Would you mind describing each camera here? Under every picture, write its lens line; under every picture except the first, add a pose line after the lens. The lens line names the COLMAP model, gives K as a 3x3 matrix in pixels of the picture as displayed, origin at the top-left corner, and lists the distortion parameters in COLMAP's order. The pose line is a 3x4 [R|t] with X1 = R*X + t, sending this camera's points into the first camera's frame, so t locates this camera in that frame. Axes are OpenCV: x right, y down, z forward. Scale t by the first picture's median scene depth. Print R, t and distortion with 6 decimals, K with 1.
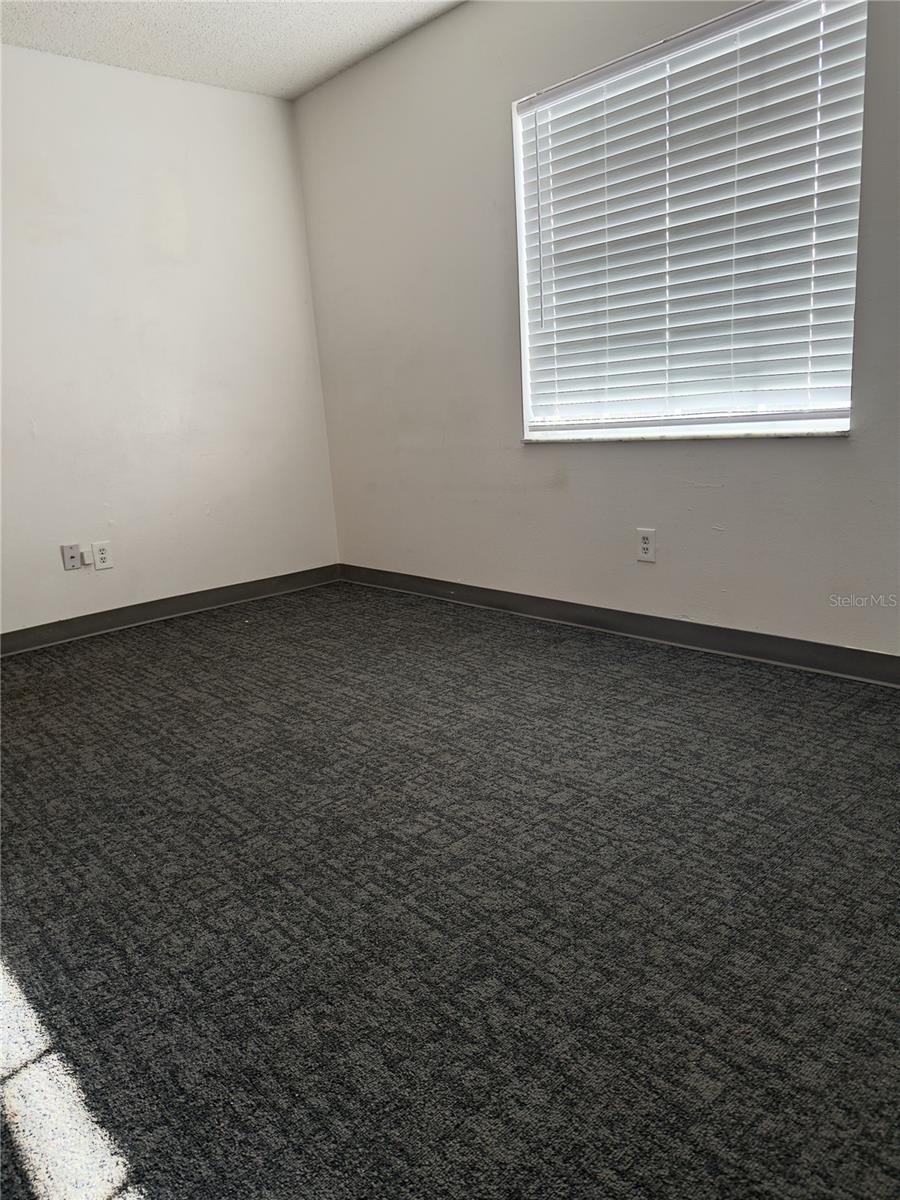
lens RADIAL K [[839.8, 0, 450.0], [0, 839.8, 600.0], [0, 0, 1]] dist [0.138702, -0.216209]
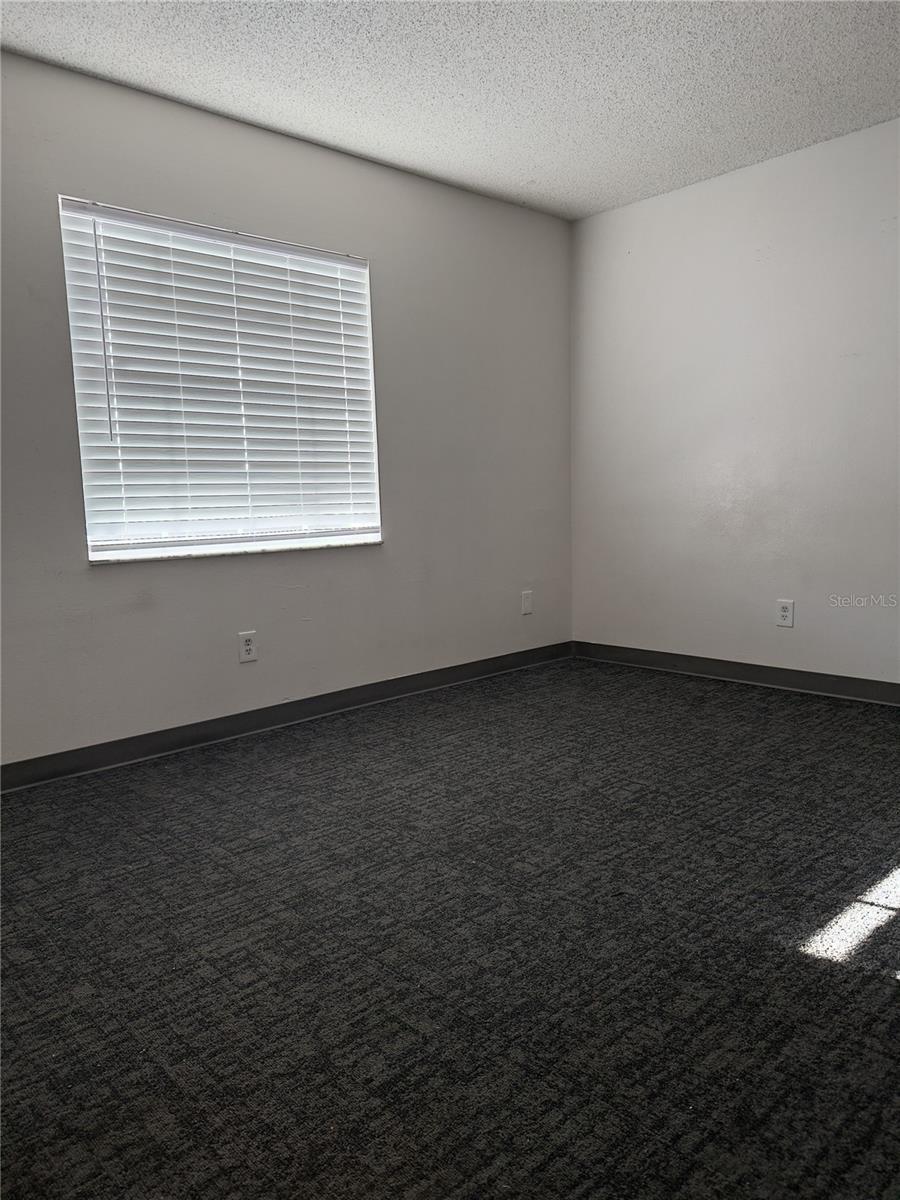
lens RADIAL K [[831.1, 0, 450.0], [0, 831.1, 600.0], [0, 0, 1]] dist [0.149952, -0.294719]
pose [[-0.014772, -0.057921, 0.998212, -1.015292], [0.258430, 0.964179, 0.059771, -0.142437], [-0.965917, 0.258851, 0.000726, 0.857286]]
